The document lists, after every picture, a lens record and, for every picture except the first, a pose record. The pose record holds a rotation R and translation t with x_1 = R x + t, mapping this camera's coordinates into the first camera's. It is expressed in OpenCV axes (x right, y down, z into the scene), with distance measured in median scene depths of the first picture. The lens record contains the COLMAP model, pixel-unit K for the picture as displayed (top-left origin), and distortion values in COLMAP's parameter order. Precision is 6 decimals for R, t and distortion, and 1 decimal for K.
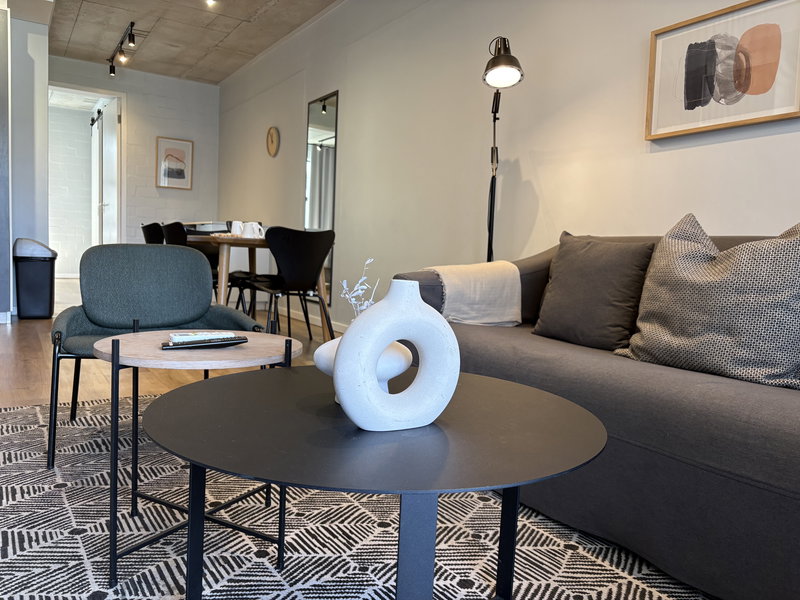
lens RADIAL K [[608.9, 0, 399.6], [0, 608.9, 302.4], [0, 0, 1]] dist [0.039879, -0.036369]
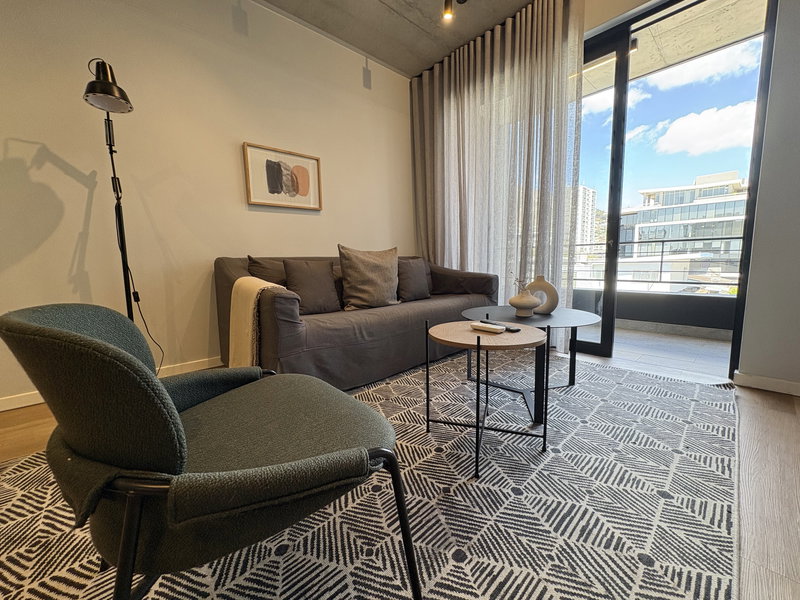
lens RADIAL K [[320.6, 0, 400.2], [0, 320.6, 300.9], [0, 0, 1]] dist [-0.002037, 0.000425]
pose [[-0.167182, -0.157321, 0.973293, -0.754368], [0.101012, 0.979259, 0.175636, -0.127891], [-0.980738, 0.127677, -0.147823, 0.894447]]
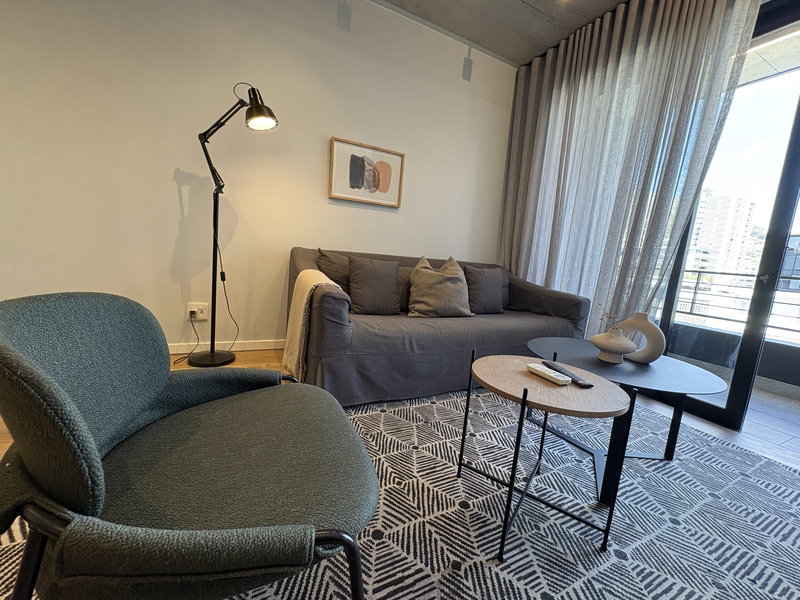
lens RADIAL K [[320.6, 0, 399.6], [0, 320.6, 300.1], [0, 0, 1]] dist [-0.002037, 0.000425]
pose [[0.114101, -0.168980, 0.978993, -0.678897], [0.007580, 0.985548, 0.169227, -0.146601], [-0.993440, -0.011888, 0.113733, 0.818826]]
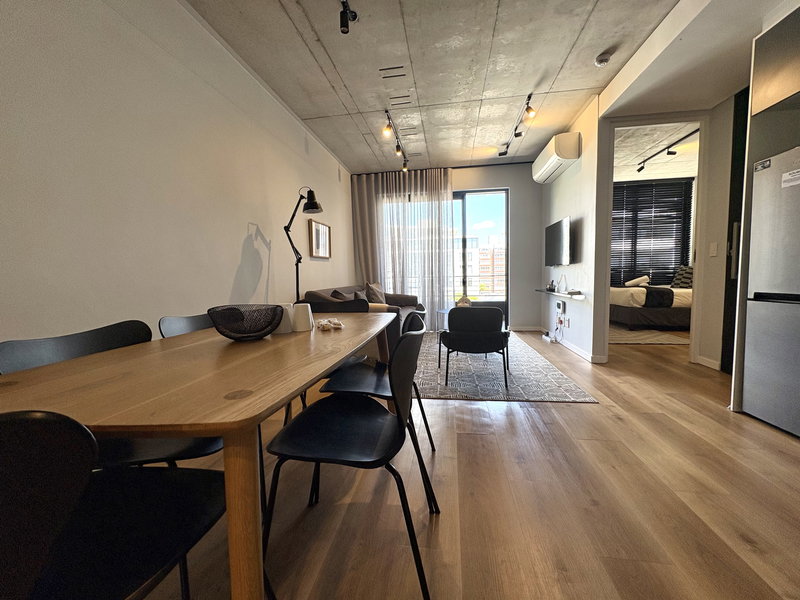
lens RADIAL K [[320.6, 0, 402.9], [0, 320.6, 300.7], [0, 0, 1]] dist [-0.002037, 0.000425]
pose [[-0.751758, -0.069305, 0.655787, -1.061655], [0.055088, 0.984386, 0.167181, -0.346899], [-0.657134, 0.161806, -0.736202, 2.217370]]
